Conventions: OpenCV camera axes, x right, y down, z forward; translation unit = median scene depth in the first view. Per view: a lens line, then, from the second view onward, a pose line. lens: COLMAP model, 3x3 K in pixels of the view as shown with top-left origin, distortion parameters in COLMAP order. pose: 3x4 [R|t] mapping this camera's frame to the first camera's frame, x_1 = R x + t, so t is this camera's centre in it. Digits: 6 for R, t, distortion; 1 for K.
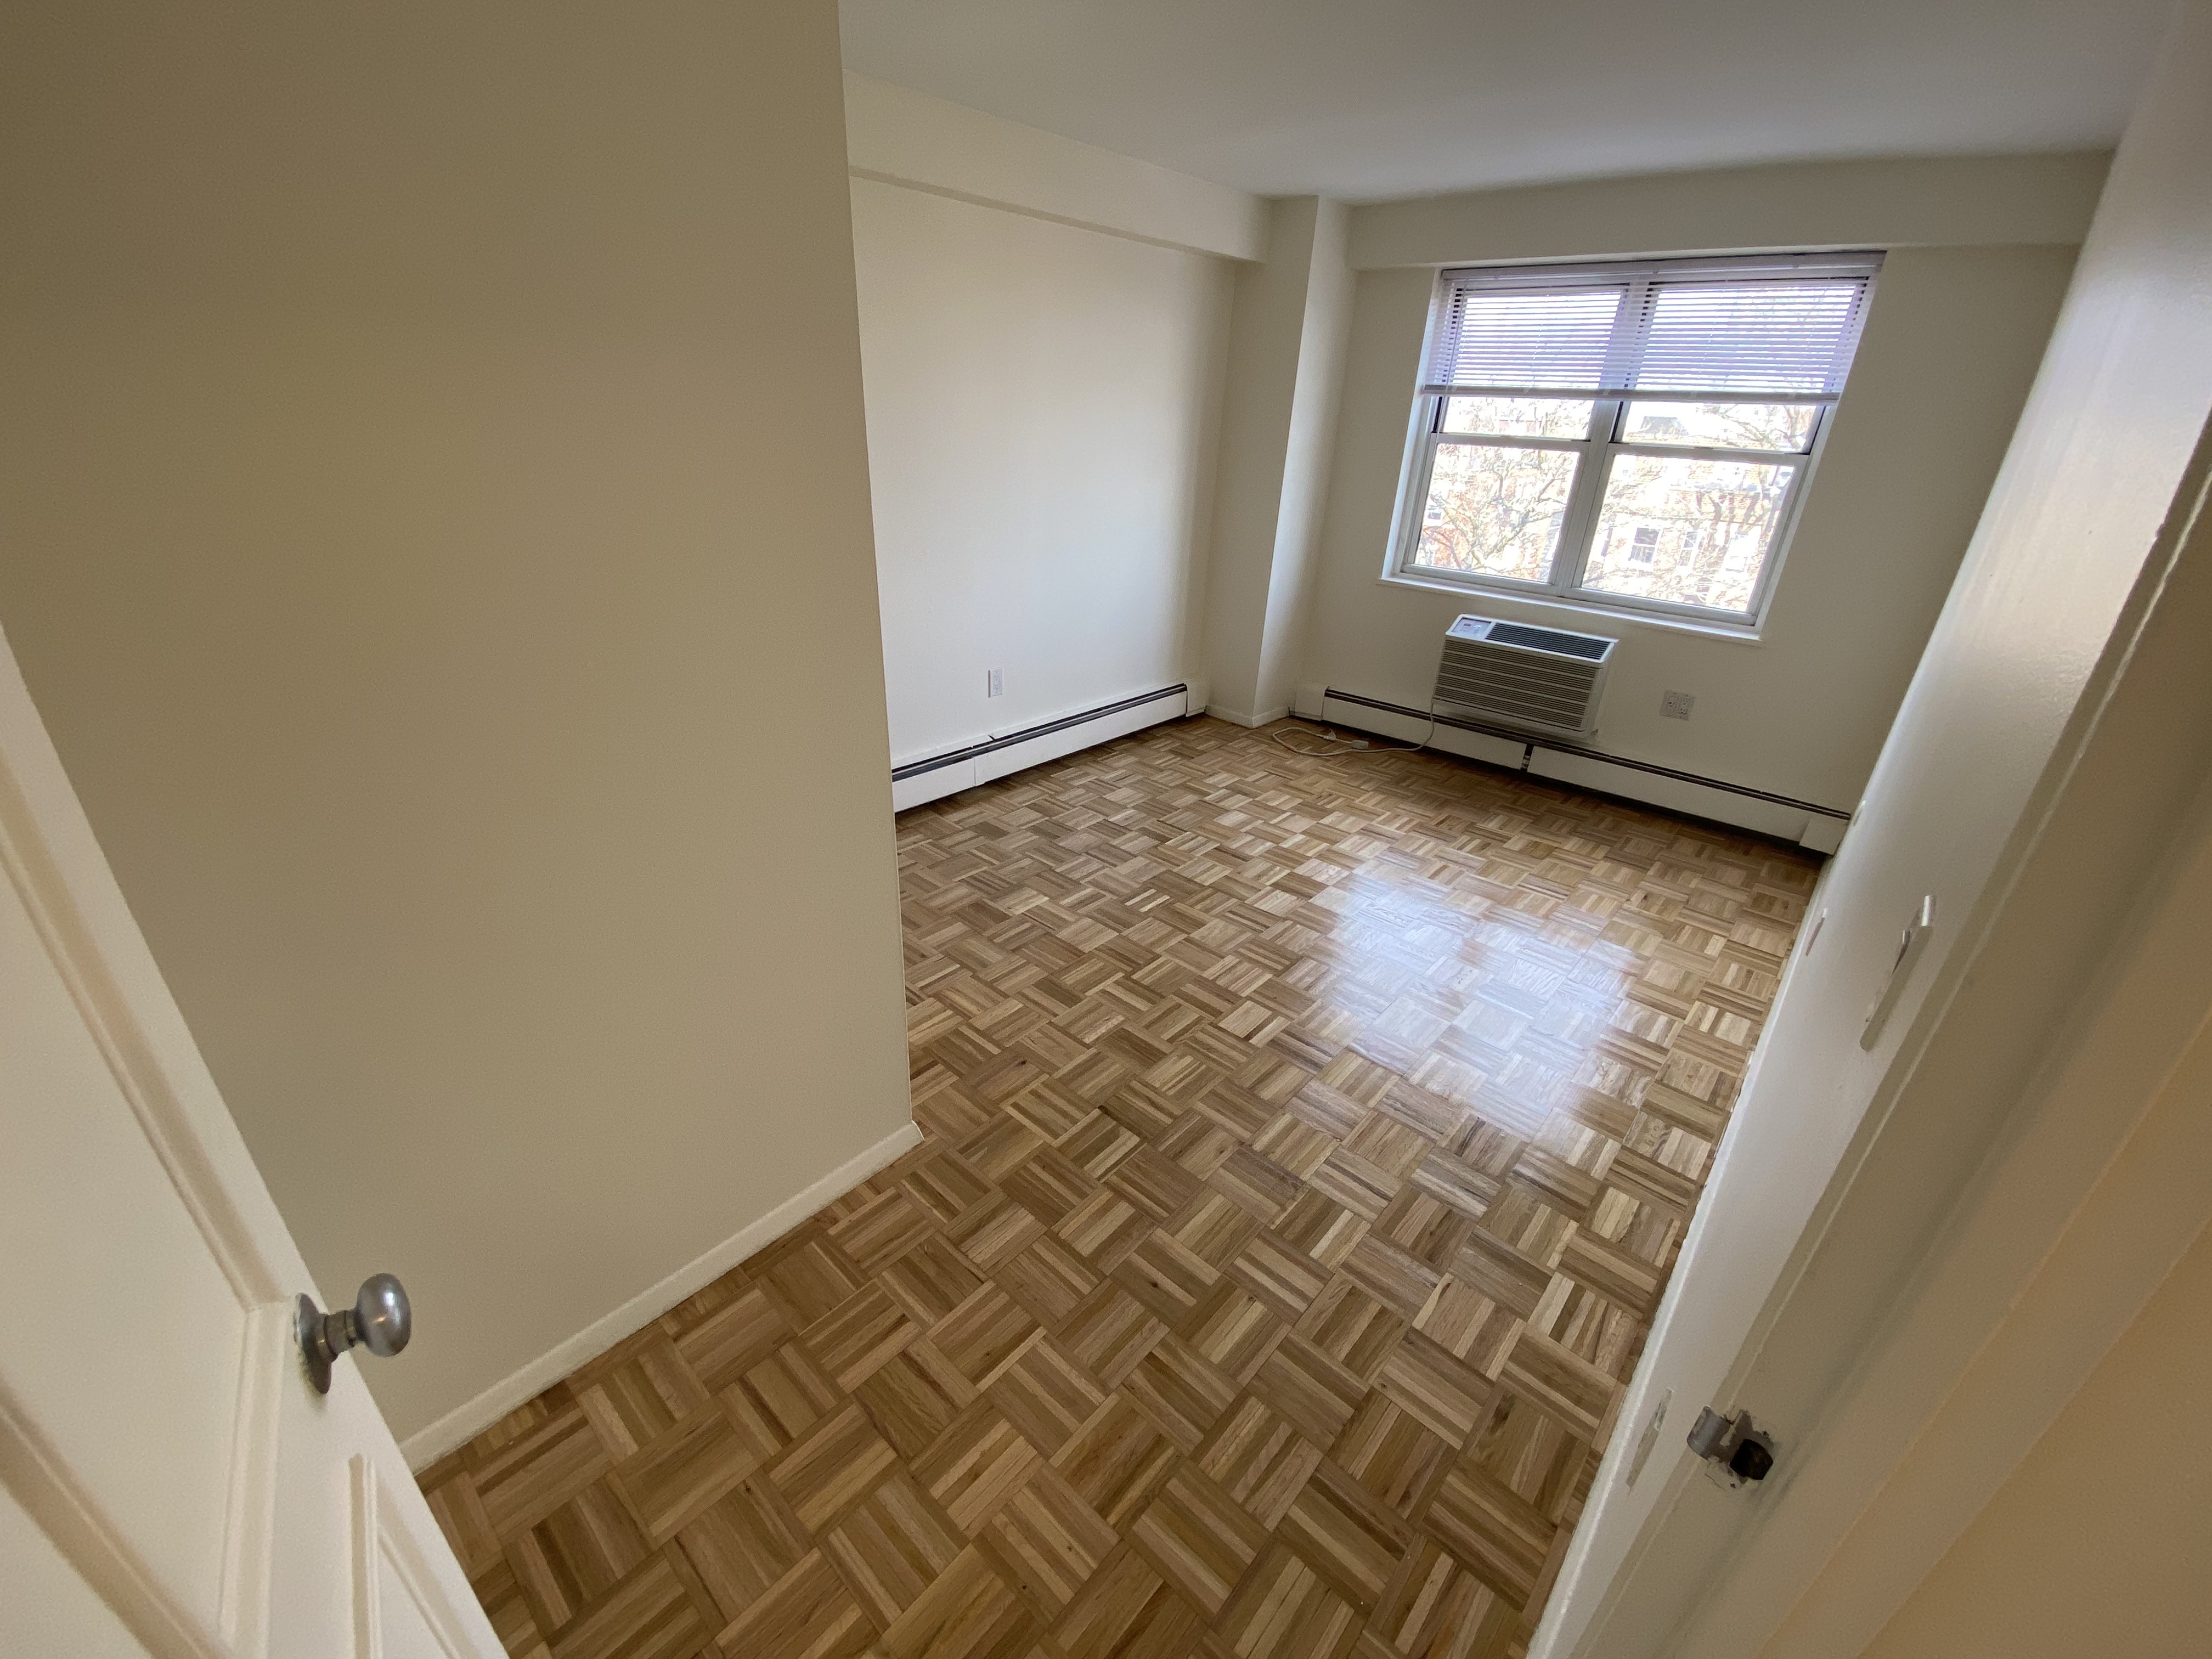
lens RADIAL K [[905.0, 0, 1106.0], [0, 905.0, 829.5], [0, 0, 1]] dist [0.016555, -0.016413]
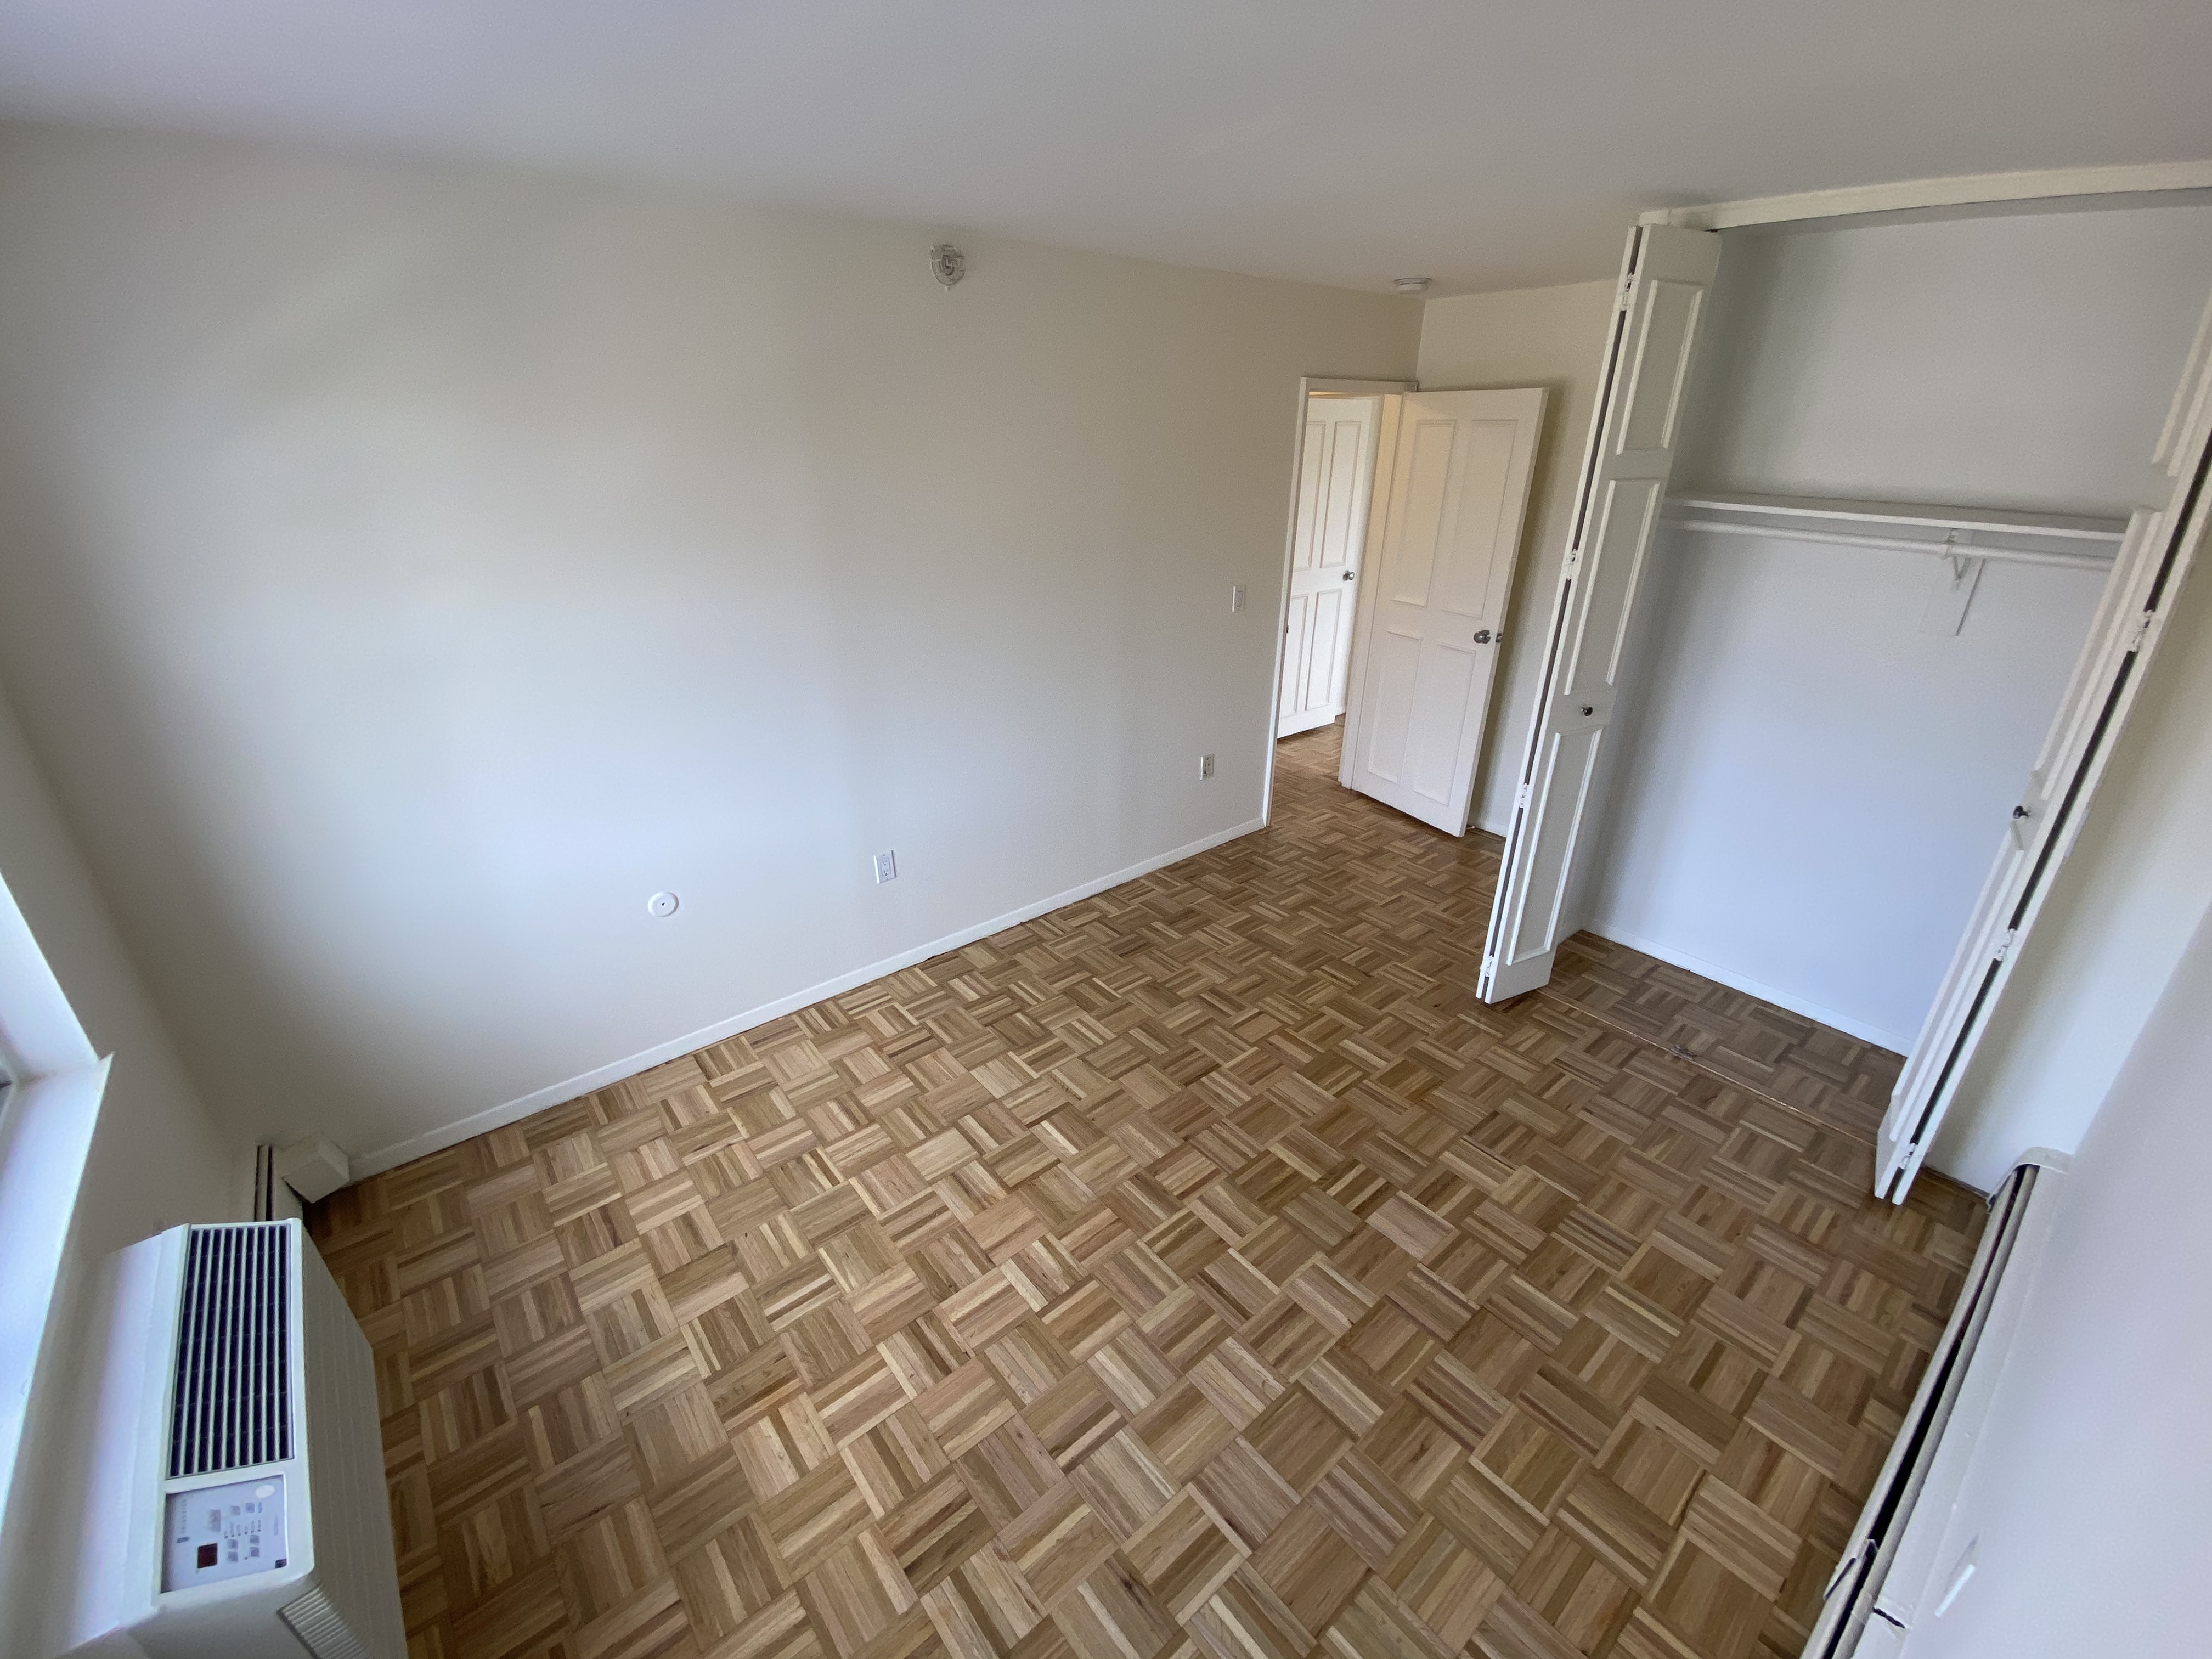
lens RADIAL K [[905.0, 0, 1106.0], [0, 905.0, 829.5], [0, 0, 1]] dist [0.016555, -0.016413]
pose [[-0.989204, -0.085103, 0.119298, 0.270326], [0.034973, 0.653466, 0.756148, -1.008487], [-0.142308, 0.752157, -0.643435, 1.854497]]
